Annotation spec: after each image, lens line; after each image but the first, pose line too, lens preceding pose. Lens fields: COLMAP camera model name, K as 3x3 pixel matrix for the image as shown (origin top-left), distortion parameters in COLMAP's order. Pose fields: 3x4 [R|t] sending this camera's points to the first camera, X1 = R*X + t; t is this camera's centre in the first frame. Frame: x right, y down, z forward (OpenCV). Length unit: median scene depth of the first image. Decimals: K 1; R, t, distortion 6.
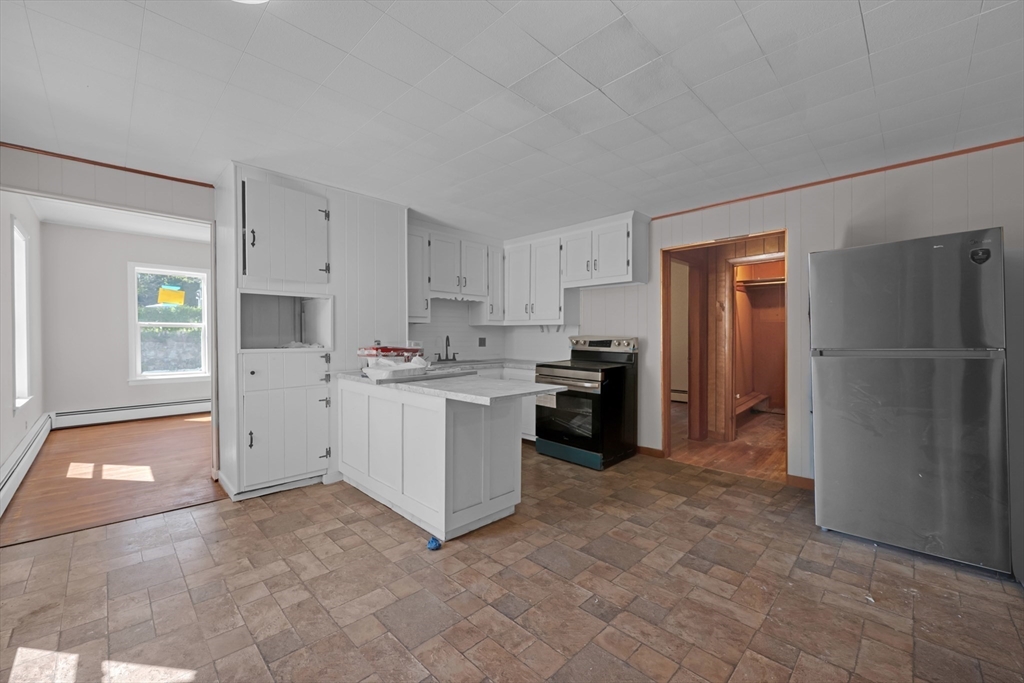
lens RADIAL K [[425.5, 0, 511.8], [0, 425.5, 339.3], [0, 0, 1]] dist [0.004951, 0.000377]
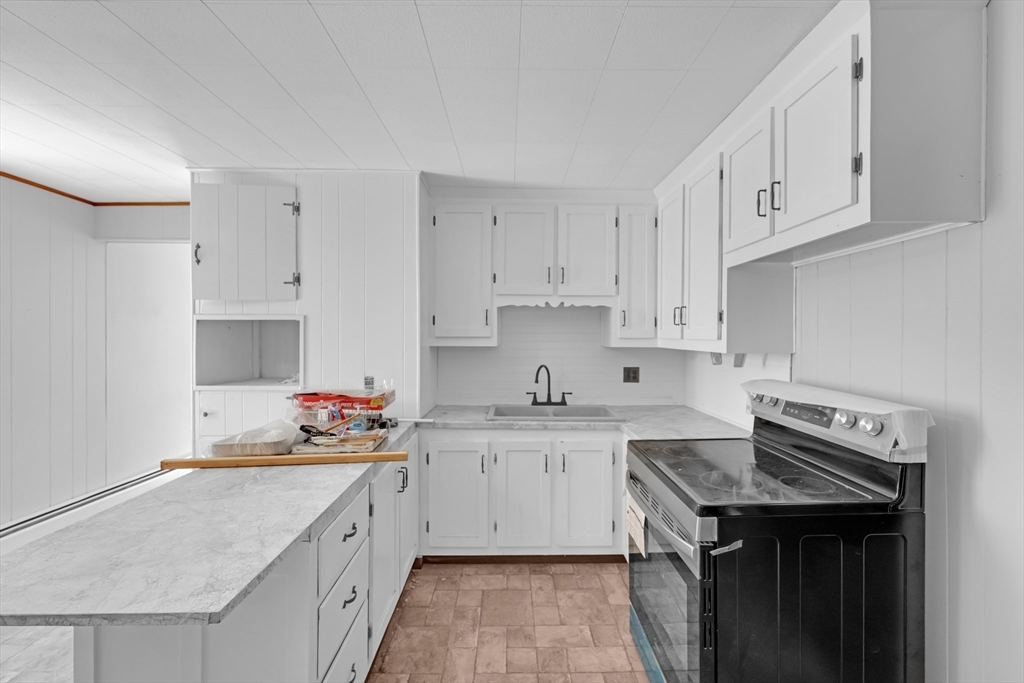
lens RADIAL K [[448.3, 0, 513.6], [0, 448.3, 336.0], [0, 0, 1]] dist [0.002154, 0.000217]
pose [[0.700933, 0.001068, -0.713227, 0.290424], [-0.005471, 0.999978, -0.003880, -0.049245], [0.713206, 0.006622, 0.700923, 0.530158]]
